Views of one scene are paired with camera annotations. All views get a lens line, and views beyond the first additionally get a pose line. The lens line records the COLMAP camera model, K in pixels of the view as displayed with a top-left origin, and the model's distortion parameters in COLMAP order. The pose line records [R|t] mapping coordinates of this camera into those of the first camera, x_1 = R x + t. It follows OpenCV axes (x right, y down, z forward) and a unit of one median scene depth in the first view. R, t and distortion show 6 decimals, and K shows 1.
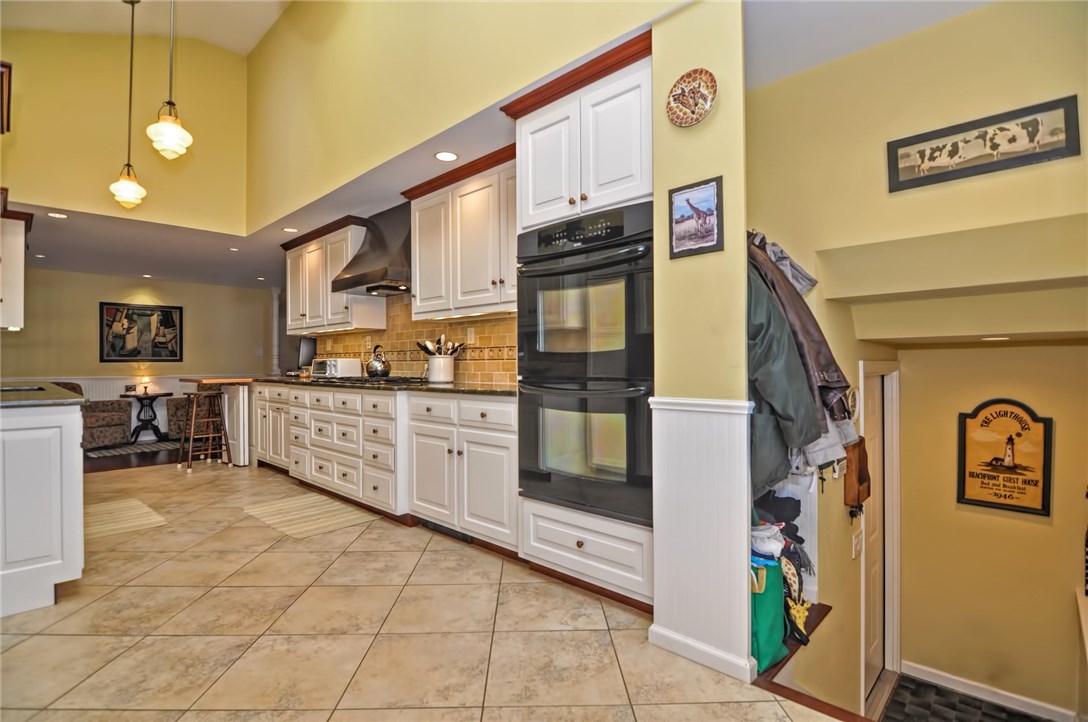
lens RADIAL K [[524.6, 0, 536.3], [0, 524.6, 360.3], [0, 0, 1]] dist [-0.016567, -0.002149]
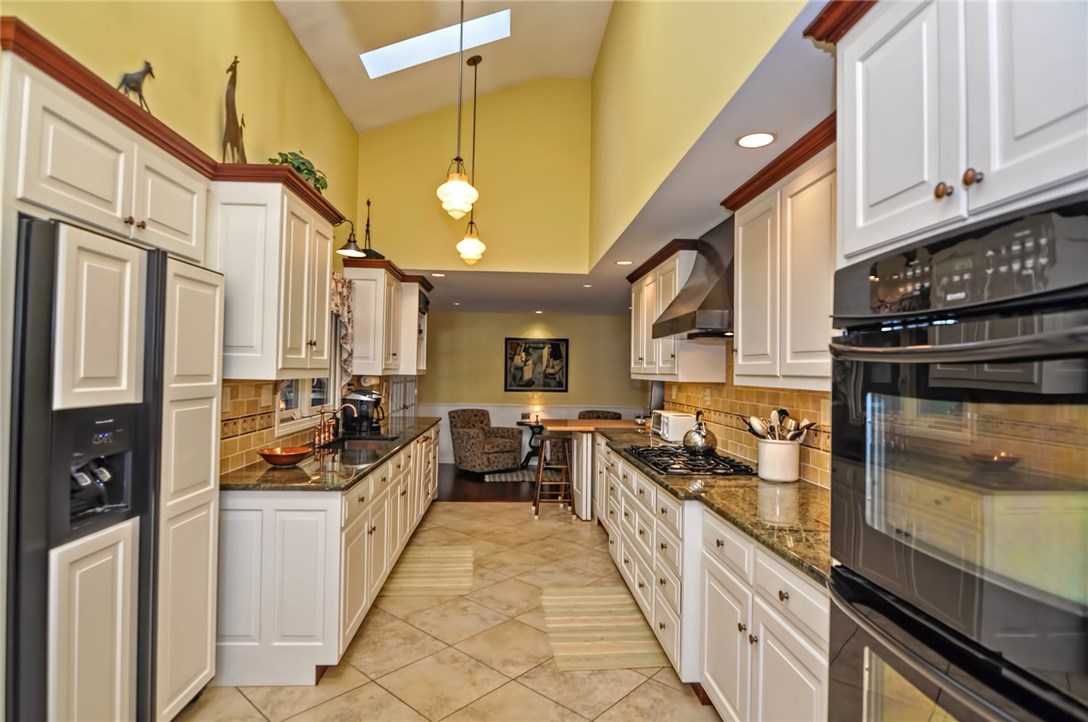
lens RADIAL K [[566.1, 0, 539.0], [0, 566.1, 359.9], [0, 0, 1]] dist [-0.010636, -0.002546]
pose [[0.730868, 0.005748, -0.682495, 0.071067], [-0.016909, 0.999810, -0.009688, -0.082626], [0.682309, 0.018621, 0.730826, 0.237704]]
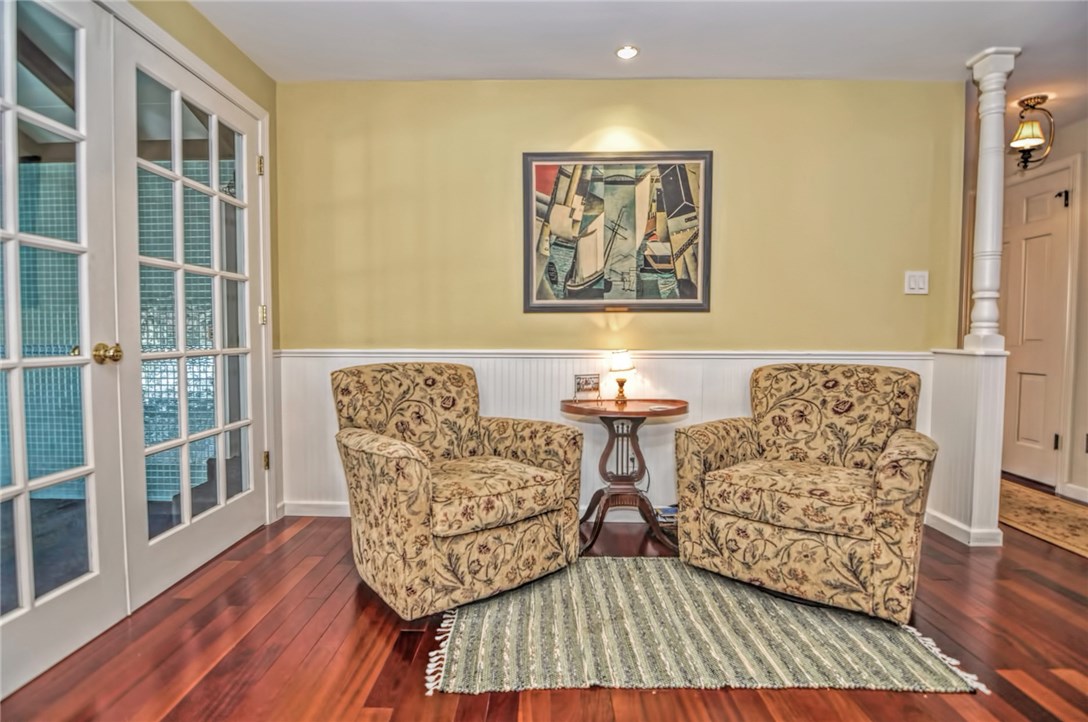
lens RADIAL K [[524.6, 0, 546.0], [0, 524.6, 360.1], [0, 0, 1]] dist [-0.016567, -0.002149]
pose [[0.690718, 0.037982, -0.722126, -0.839952], [-0.002130, 0.998722, 0.050493, 0.029382], [0.723121, -0.033338, 0.689916, 1.135153]]
